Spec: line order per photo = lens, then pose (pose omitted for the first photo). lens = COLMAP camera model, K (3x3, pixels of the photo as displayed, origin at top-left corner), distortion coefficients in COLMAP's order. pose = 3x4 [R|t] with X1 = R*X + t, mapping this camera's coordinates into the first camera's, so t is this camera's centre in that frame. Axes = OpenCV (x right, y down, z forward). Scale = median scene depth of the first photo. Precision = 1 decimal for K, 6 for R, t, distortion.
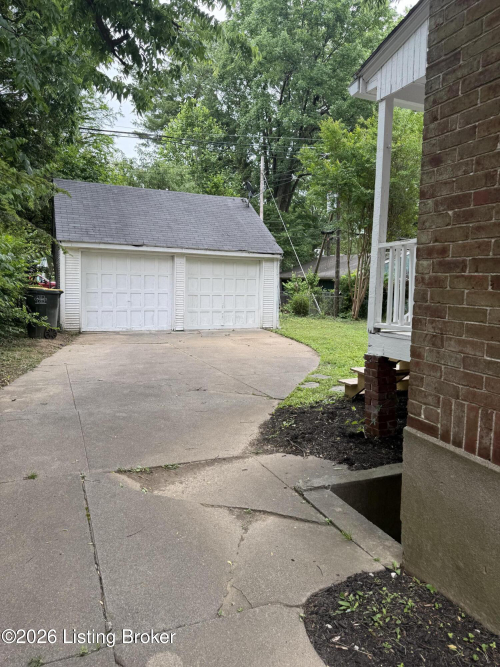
lens RADIAL K [[469.9, 0, 255.1], [0, 469.9, 330.3], [0, 0, 1]] dist [0.029235, -0.036793]
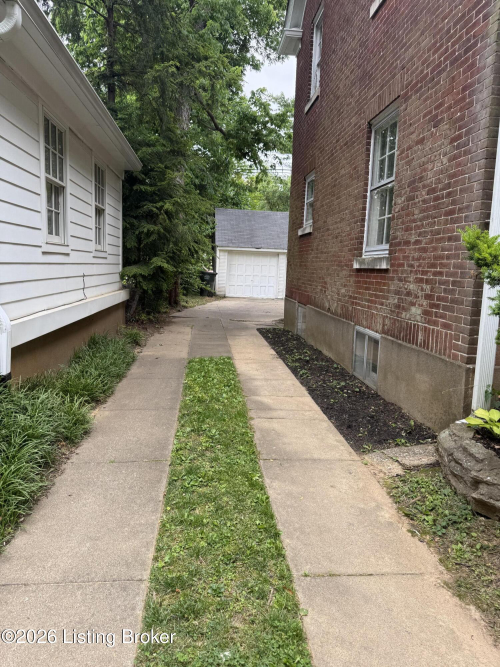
lens RADIAL K [[469.9, 0, 248.6], [0, 469.9, 334.4], [0, 0, 1]] dist [0.029235, -0.036793]
pose [[0.948697, 0.057604, -0.310896, 0.277094], [-0.049833, 0.998216, 0.032888, 0.083018], [0.312236, -0.015708, 0.949875, -0.670481]]
